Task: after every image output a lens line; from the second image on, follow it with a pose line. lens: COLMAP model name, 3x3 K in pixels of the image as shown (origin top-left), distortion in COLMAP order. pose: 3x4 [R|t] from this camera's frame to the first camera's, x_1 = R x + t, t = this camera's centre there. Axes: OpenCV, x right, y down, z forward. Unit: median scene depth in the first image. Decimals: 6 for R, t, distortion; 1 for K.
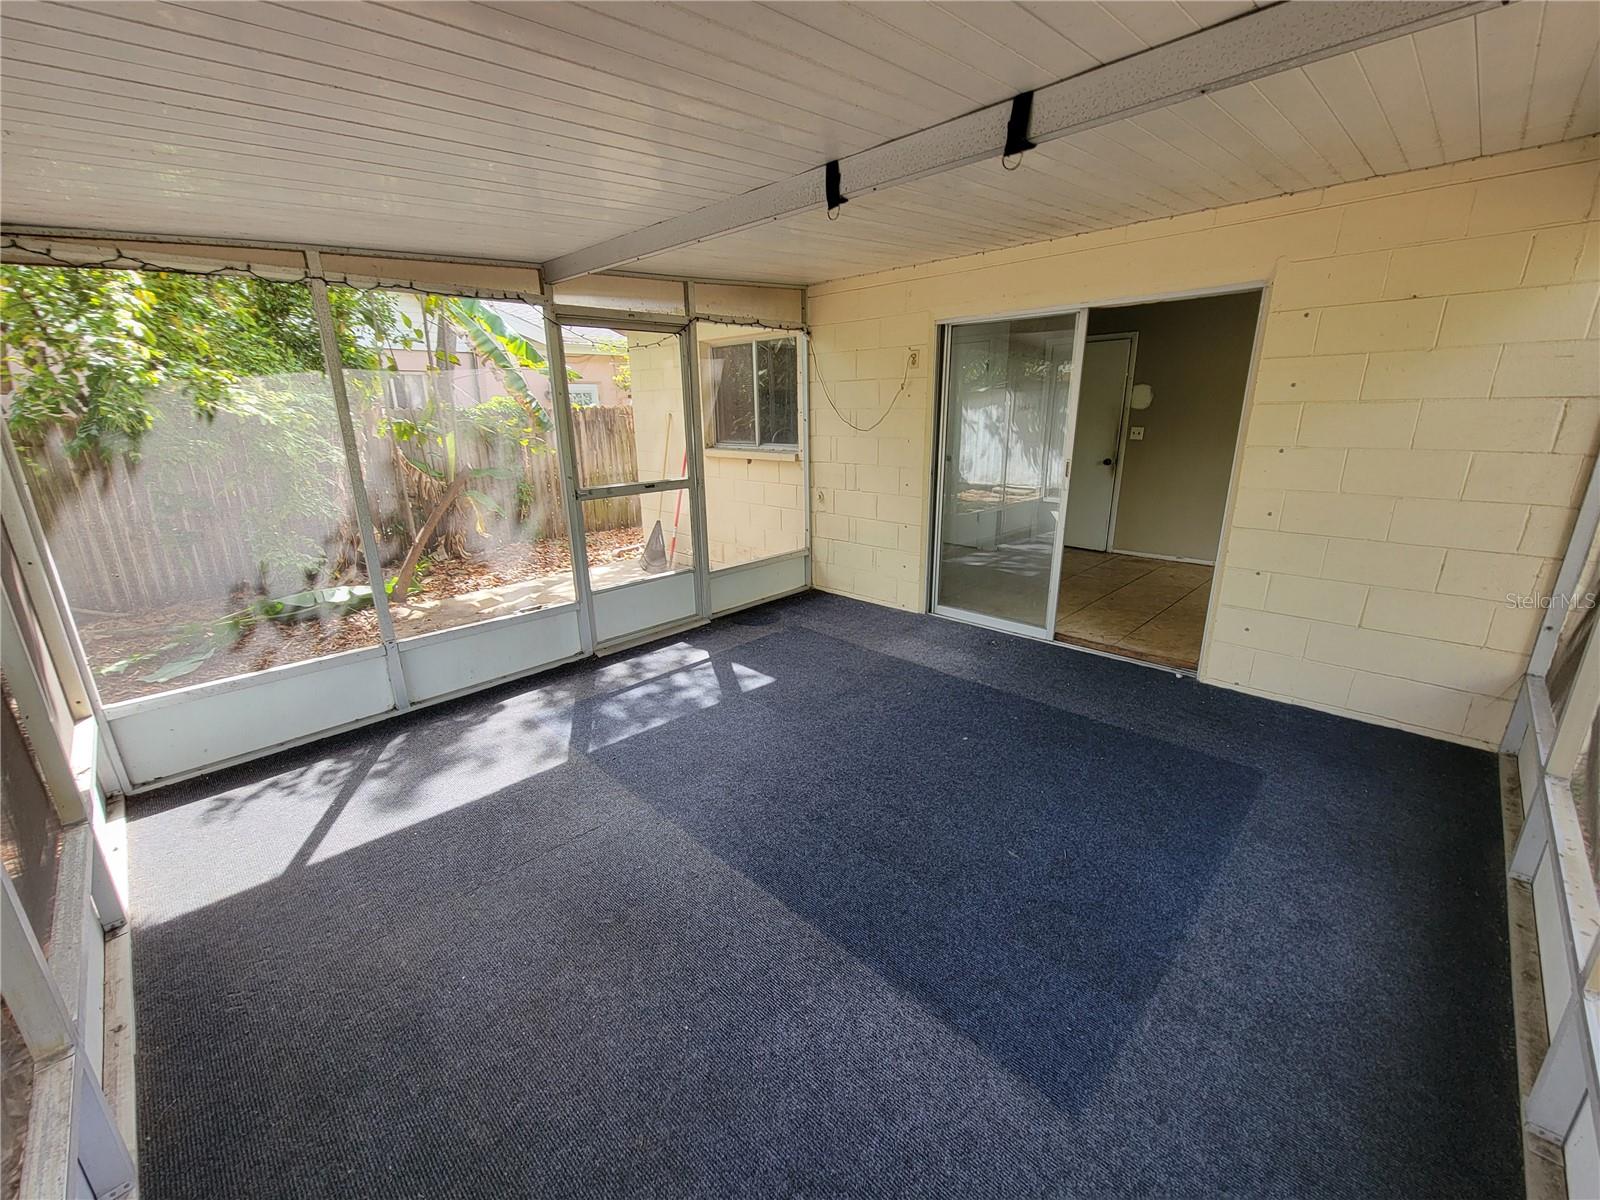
lens RADIAL K [[654.1, 0, 803.4], [0, 654.1, 604.3], [0, 0, 1]] dist [-0.000668, -0.000348]
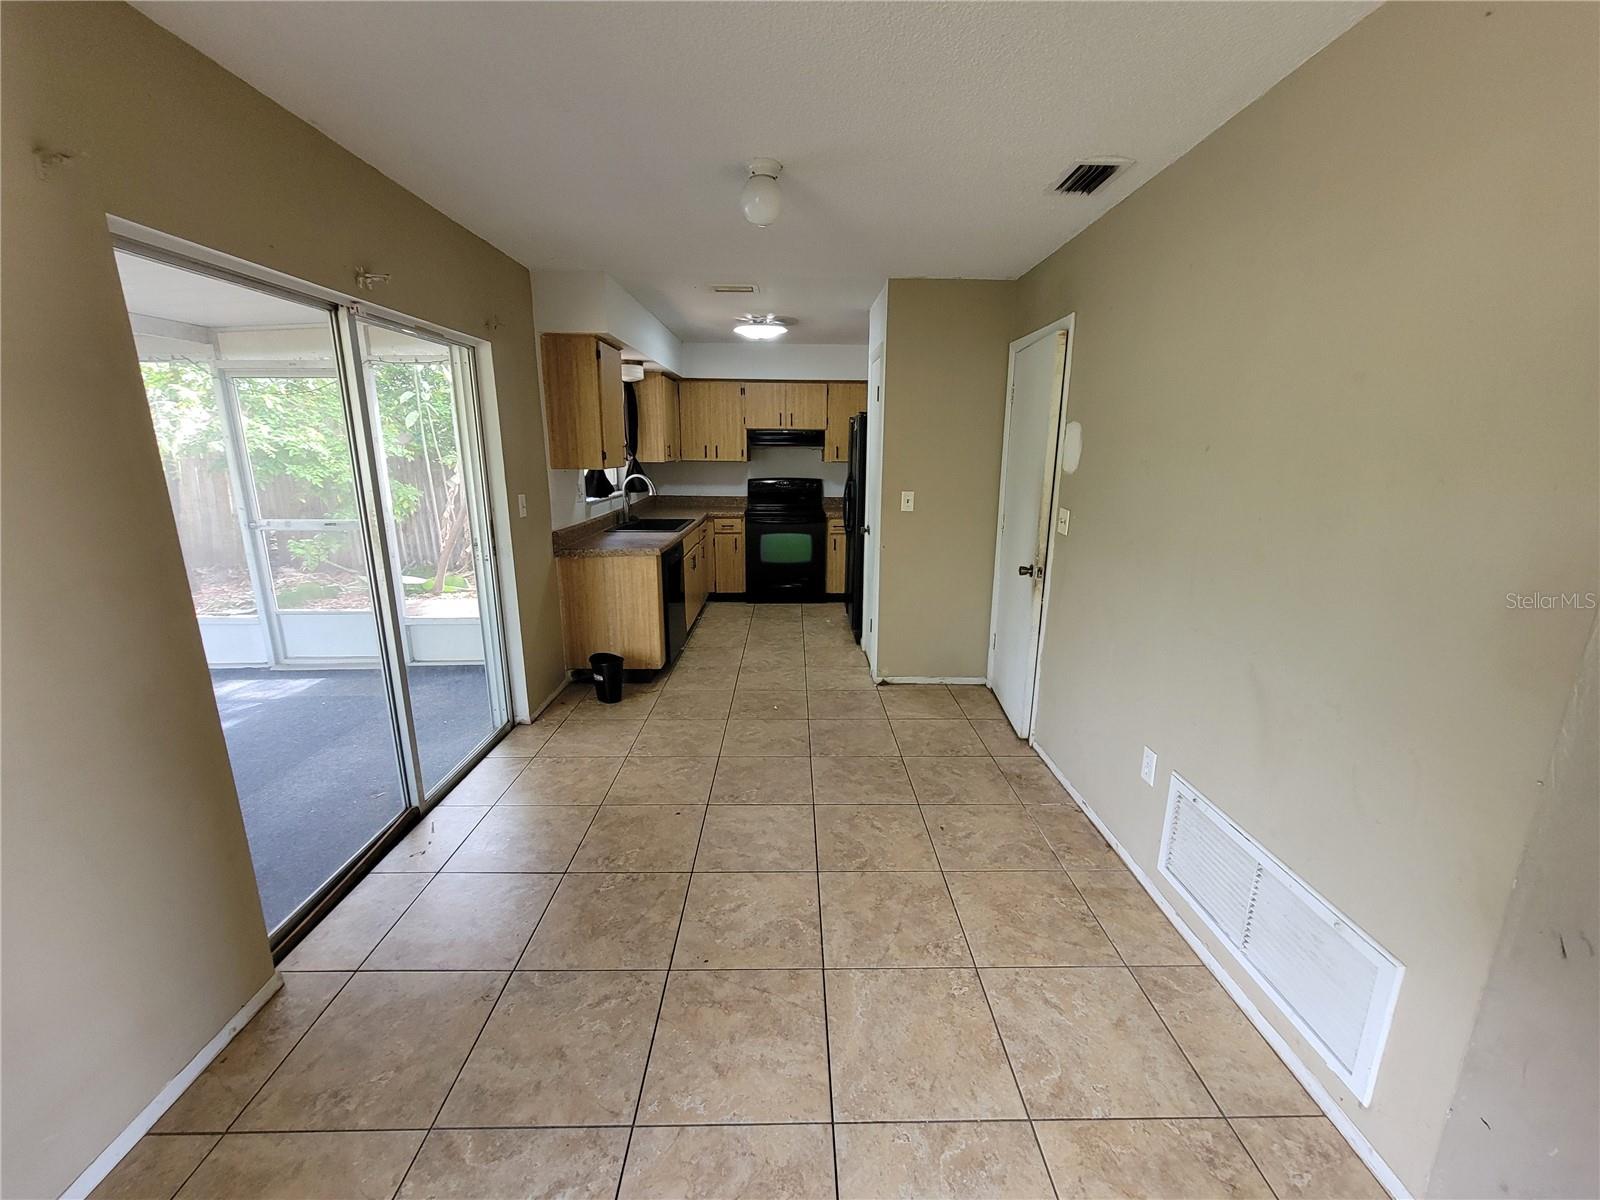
lens RADIAL K [[654.1, 0, 803.4], [0, 654.1, 604.3], [0, 0, 1]] dist [-0.000668, -0.000348]
pose [[0.709207, 0.184889, -0.680325, 1.299709], [-0.214714, 0.975801, 0.041360, -0.328885], [0.671509, 0.116743, 0.731743, 0.952944]]
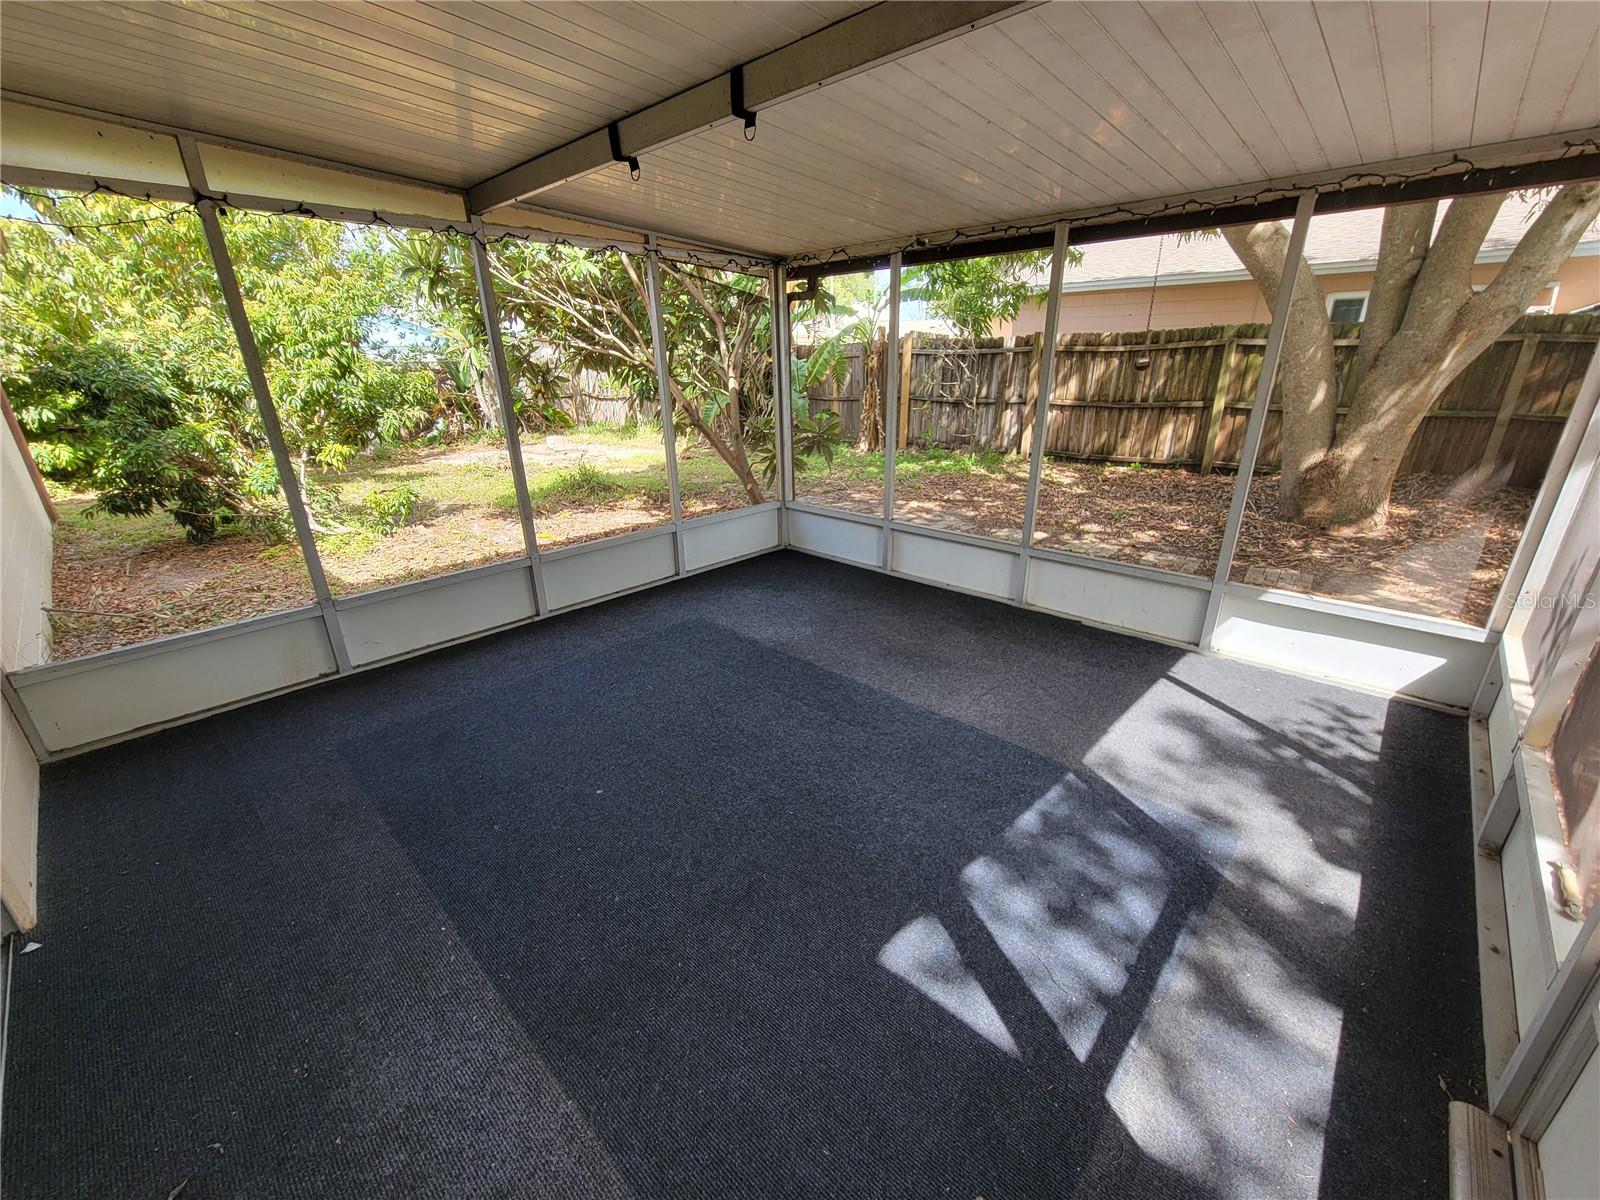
lens RADIAL K [[659.2, 0, 801.8], [0, 659.2, 604.0], [0, 0, 1]] dist [-0.000667, -0.000241]
pose [[-0.999035, 0.041623, -0.014034, 0.007601], [0.024514, 0.793444, 0.608149, -0.400204], [0.036449, 0.607218, -0.793699, 1.341059]]
